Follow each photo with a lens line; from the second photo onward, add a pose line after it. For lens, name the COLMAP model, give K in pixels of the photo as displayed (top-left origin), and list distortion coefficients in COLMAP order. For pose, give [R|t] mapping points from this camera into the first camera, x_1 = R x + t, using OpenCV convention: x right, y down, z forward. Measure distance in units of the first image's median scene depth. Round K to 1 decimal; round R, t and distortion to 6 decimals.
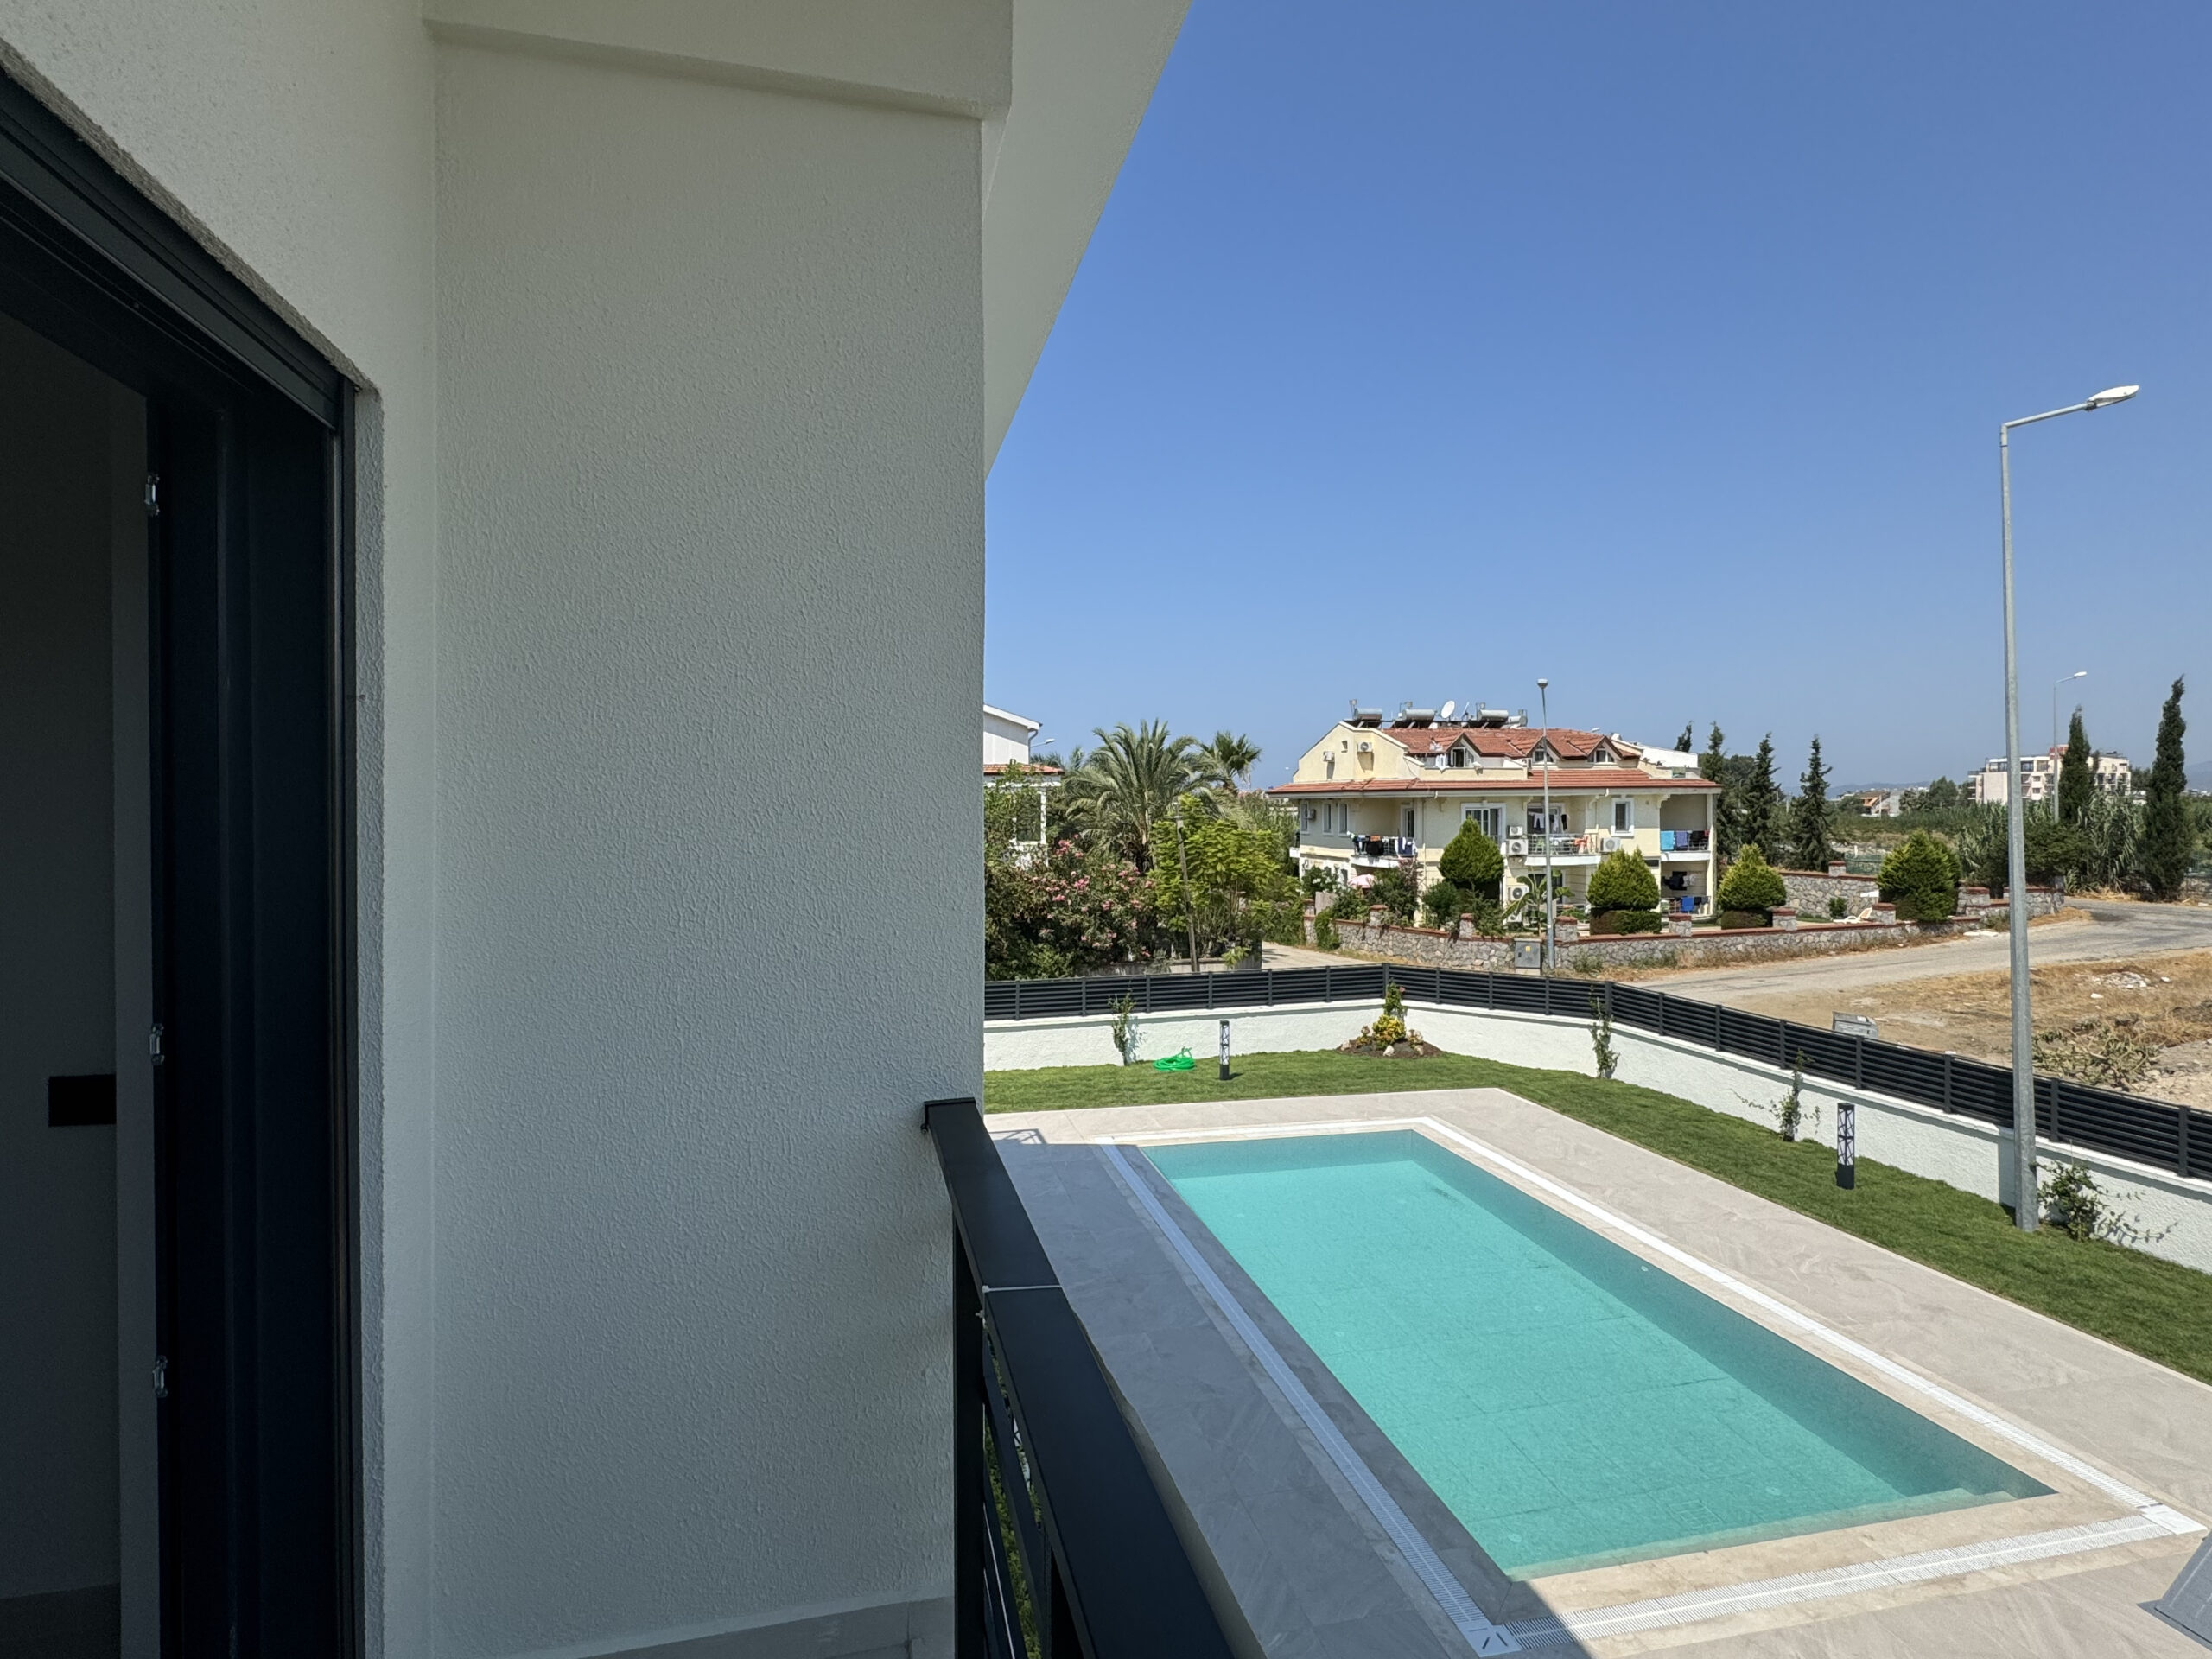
lens RADIAL K [[1148.6, 0, 1103.9], [0, 1148.6, 825.9], [0, 0, 1]] dist [-0.005131, 0.001086]
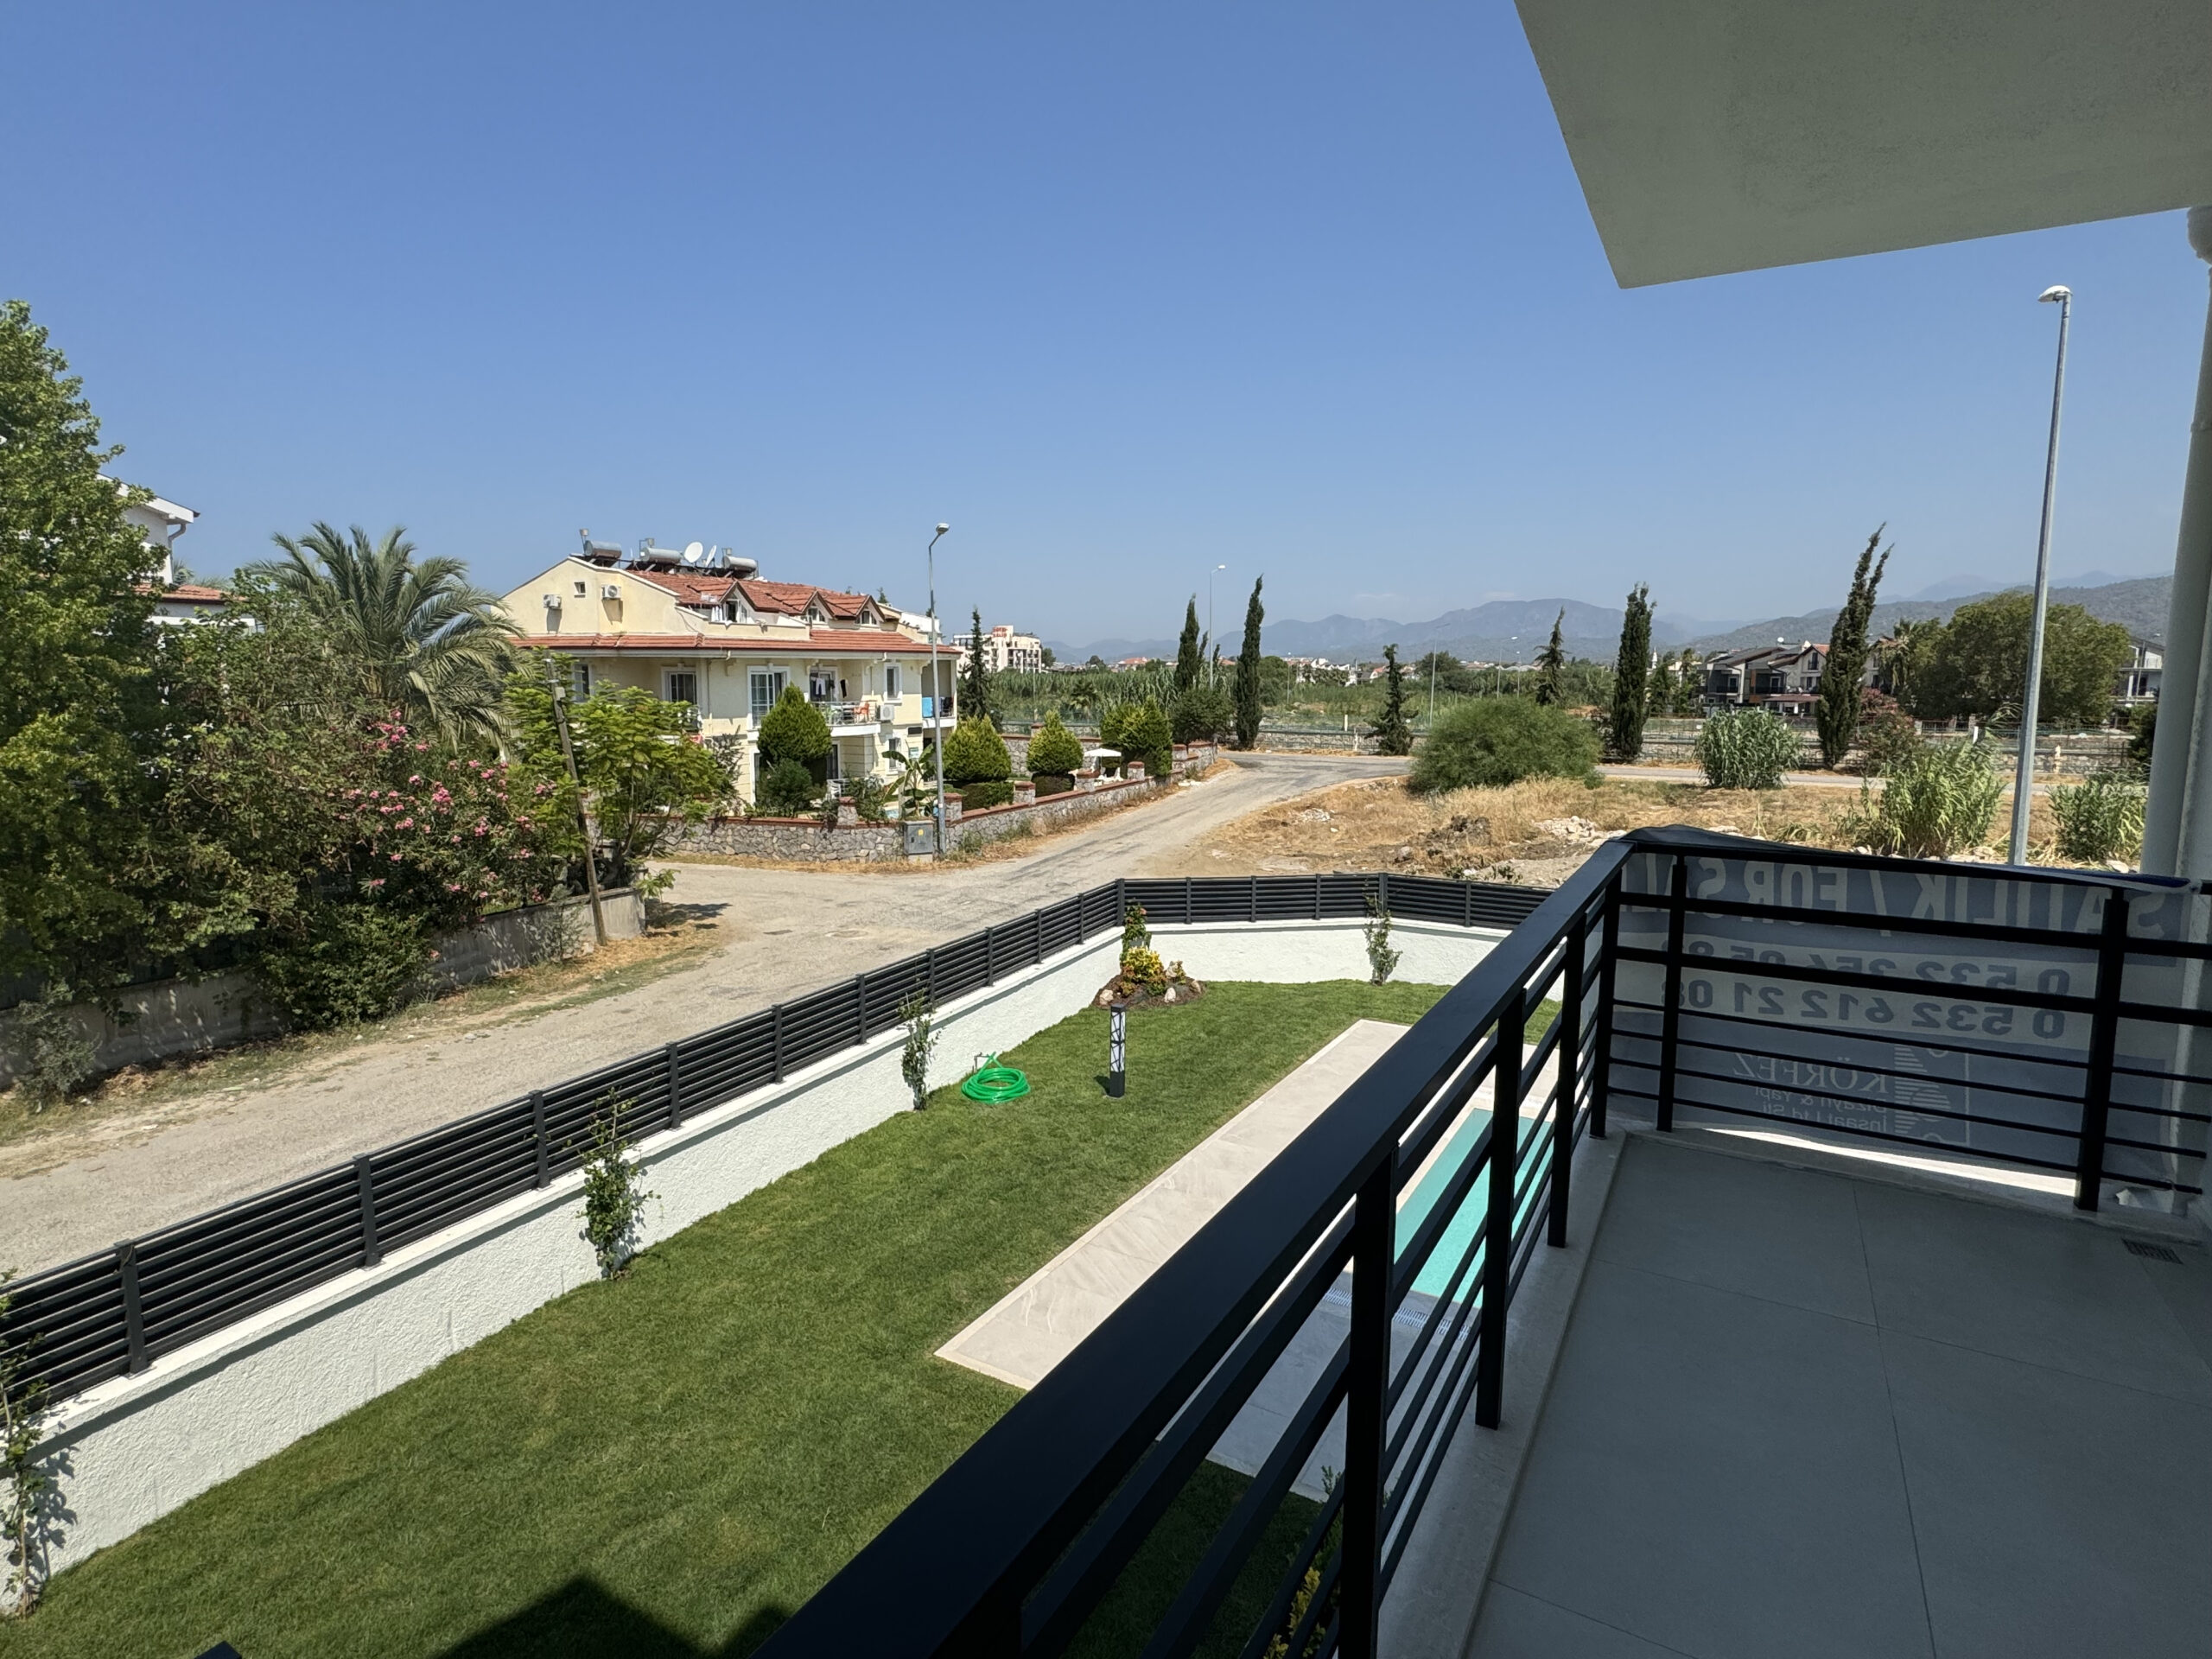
lens RADIAL K [[1148.6, 0, 1103.9], [0, 1148.6, 825.9], [0, 0, 1]] dist [-0.005131, 0.001086]
pose [[0.681940, -0.086250, 0.726304, -0.197907], [0.000571, 0.993085, 0.117395, -0.002414], [-0.731408, -0.079642, 0.677274, 0.321588]]
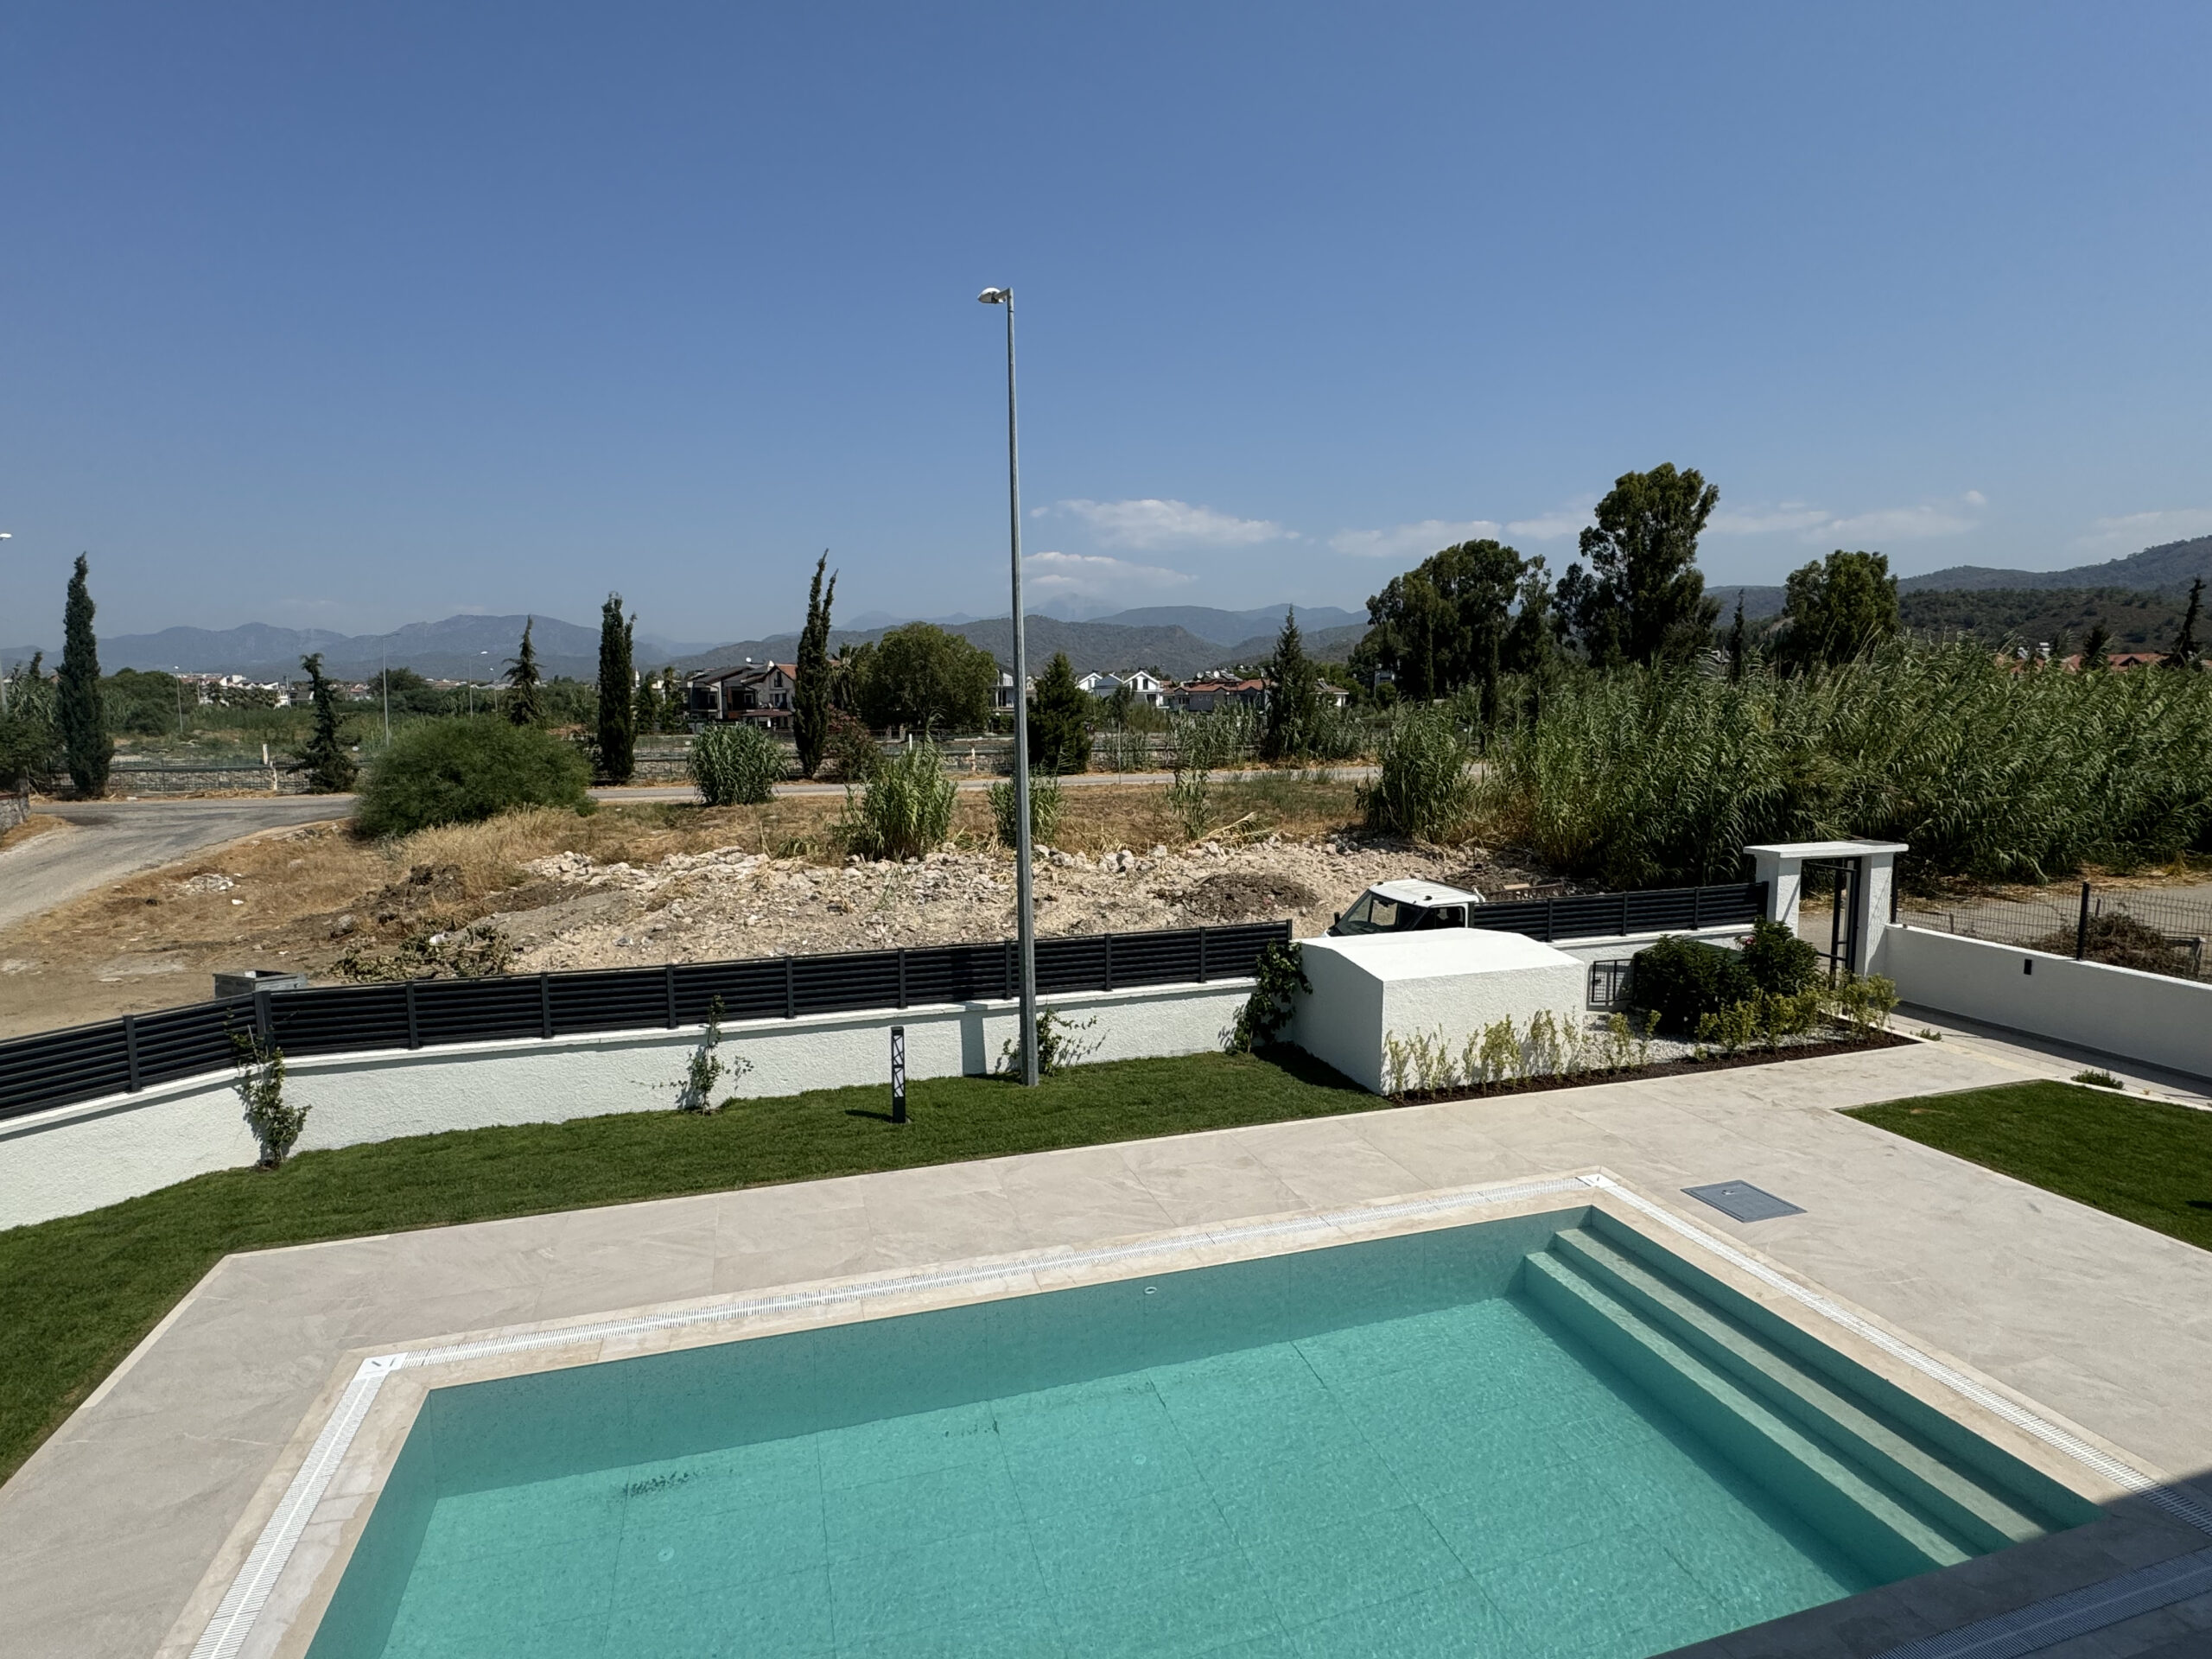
lens RADIAL K [[1144.3, 0, 1107.8], [0, 1144.3, 835.4], [0, 0, 1]] dist [-0.001069, -0.000881]
pose [[-0.080012, -0.115017, 0.990136, -0.081601], [0.014848, 0.993073, 0.116558, -0.000347], [-0.996683, 0.024028, -0.077750, 0.358155]]
